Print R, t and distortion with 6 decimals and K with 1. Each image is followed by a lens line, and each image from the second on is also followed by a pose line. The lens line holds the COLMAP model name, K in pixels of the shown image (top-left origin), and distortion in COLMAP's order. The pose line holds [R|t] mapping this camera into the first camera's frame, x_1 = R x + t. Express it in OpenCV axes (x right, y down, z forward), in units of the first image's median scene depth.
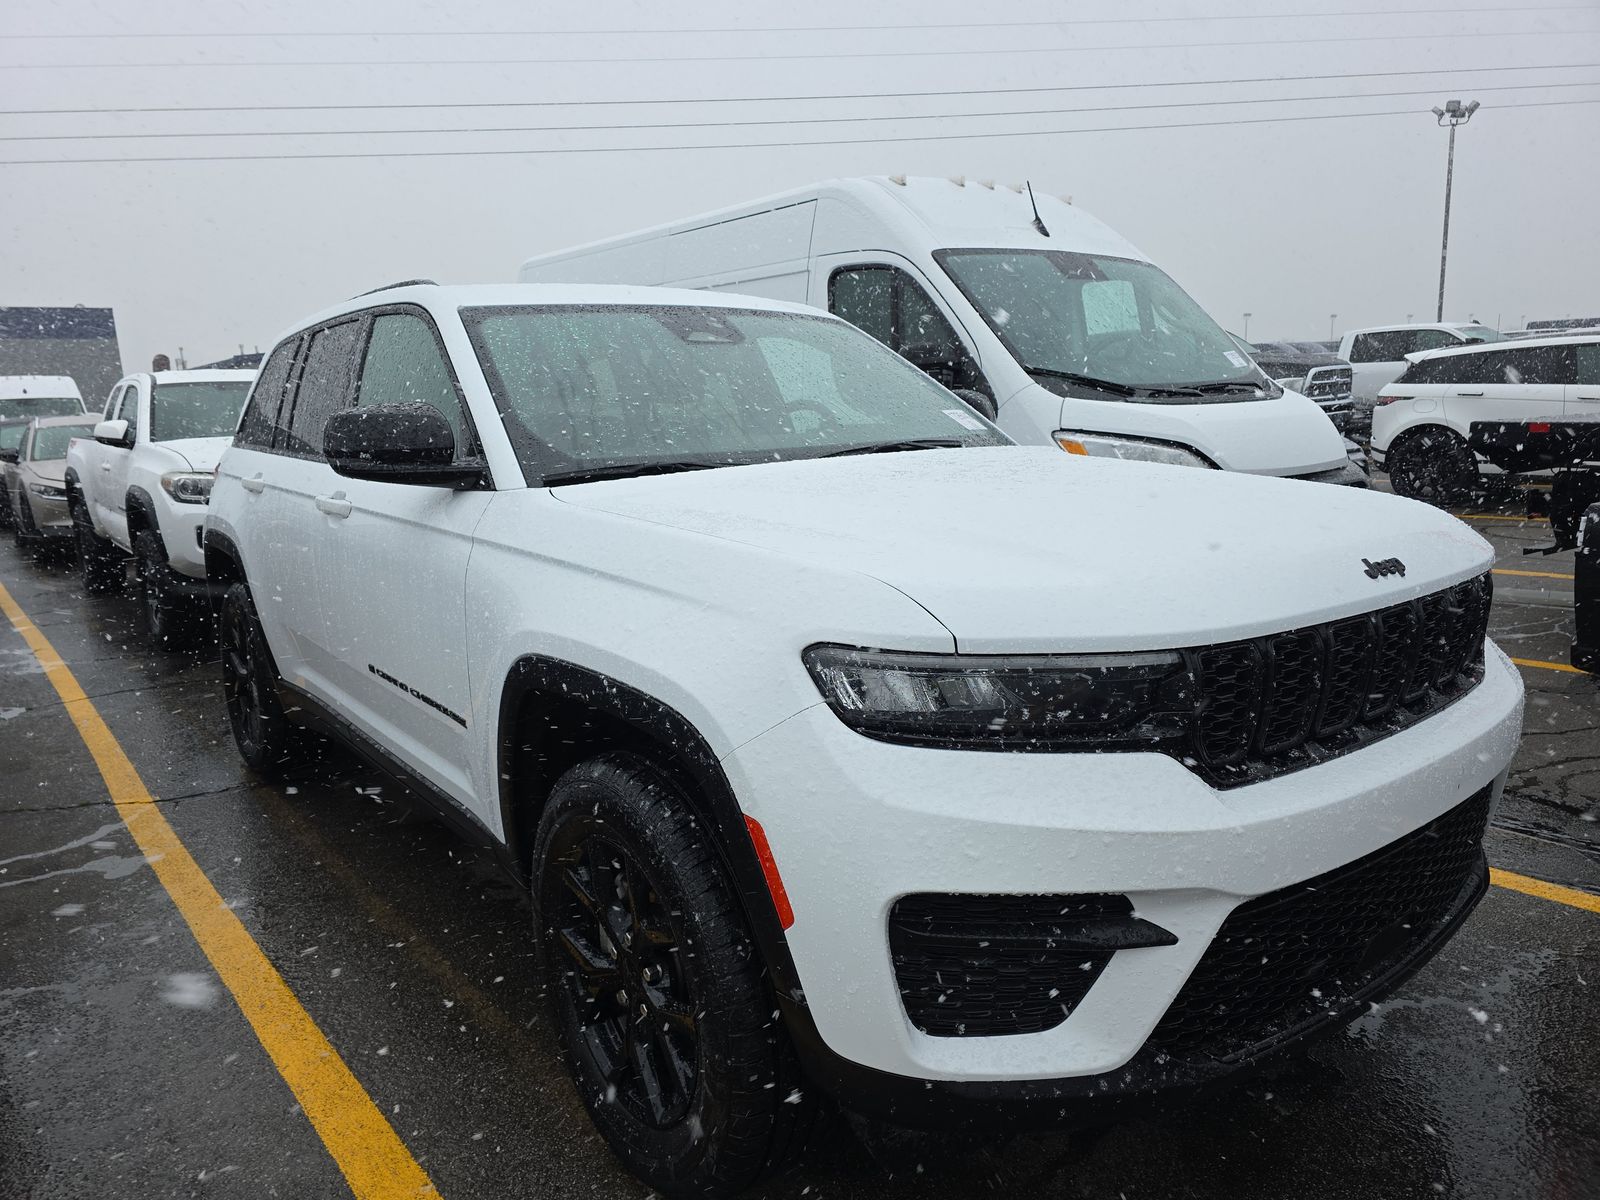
lens RADIAL K [[1086.1, 0, 800.0], [0, 1086.1, 600.0], [0, 0, 1]] dist [0.011545, 0.001406]
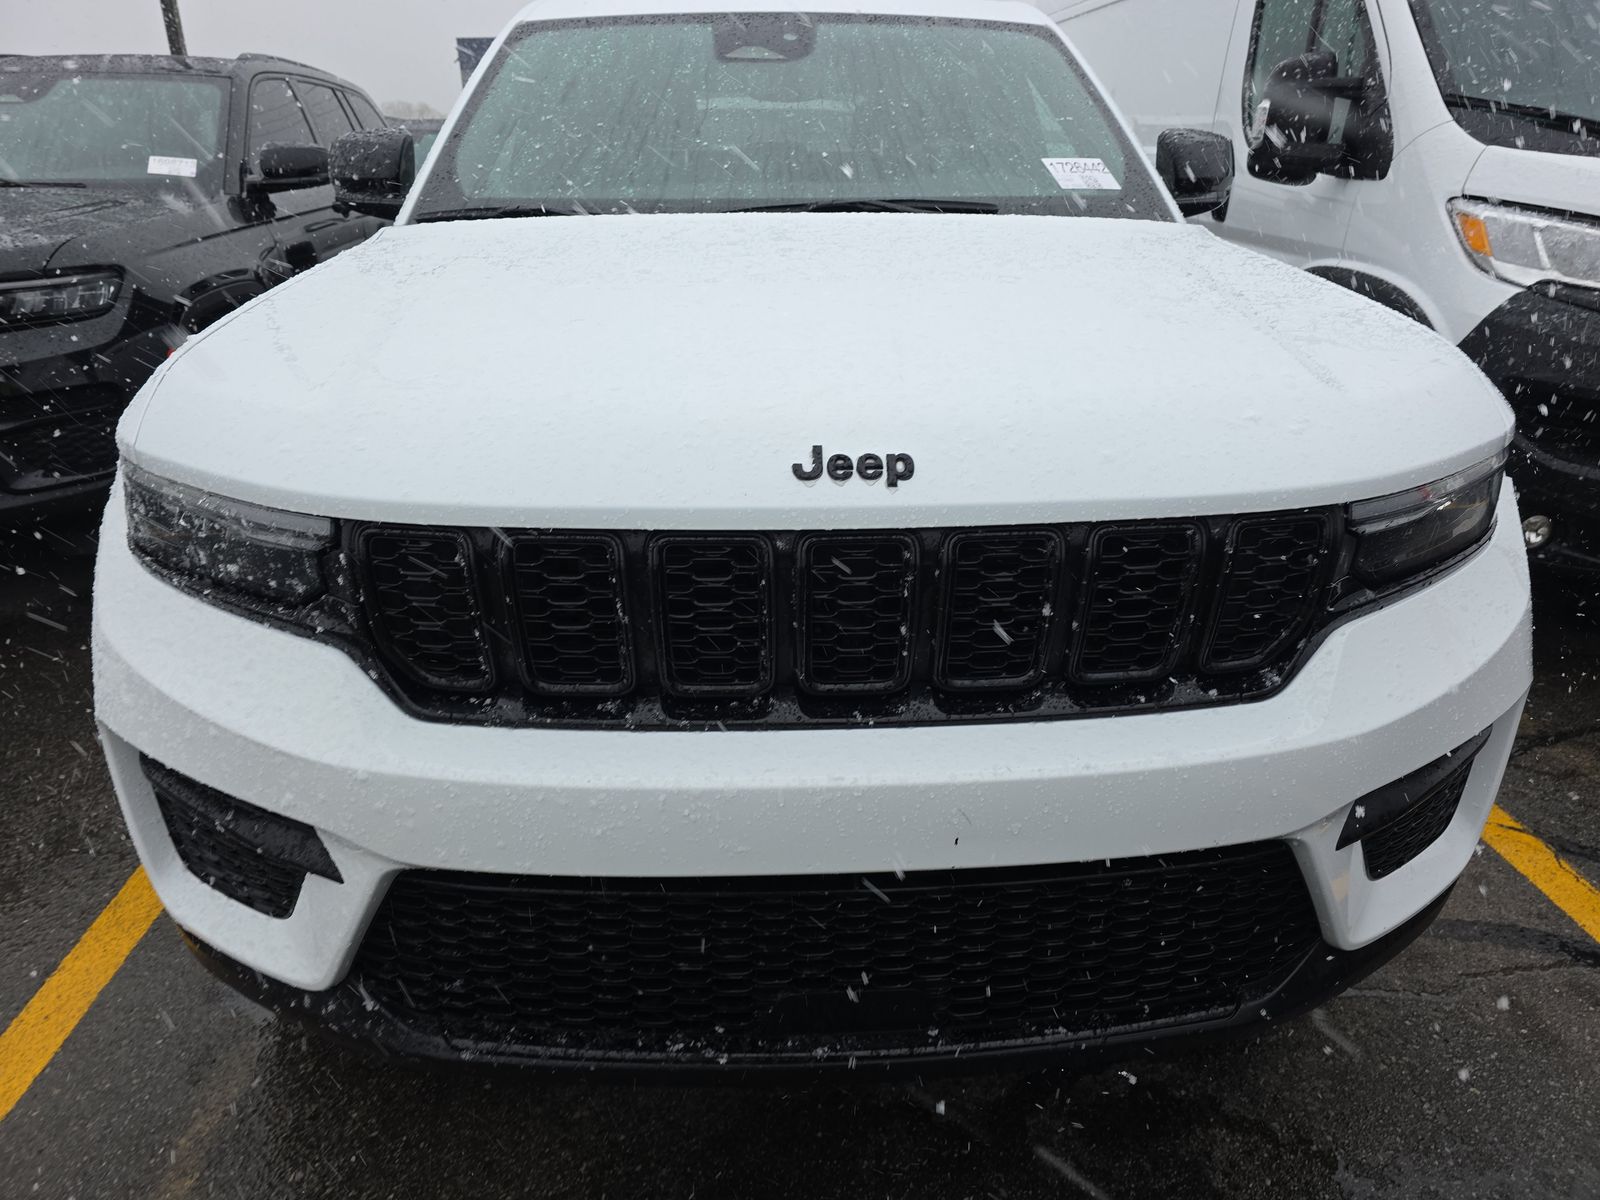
lens RADIAL K [[1086.1, 0, 800.0], [0, 1086.1, 600.0], [0, 0, 1]] dist [0.011545, 0.001406]
pose [[0.810781, 0.249867, -0.529340, 0.599759], [-0.127094, 0.957886, 0.257489, -0.075756], [0.571386, -0.141492, 0.808392, 0.360586]]
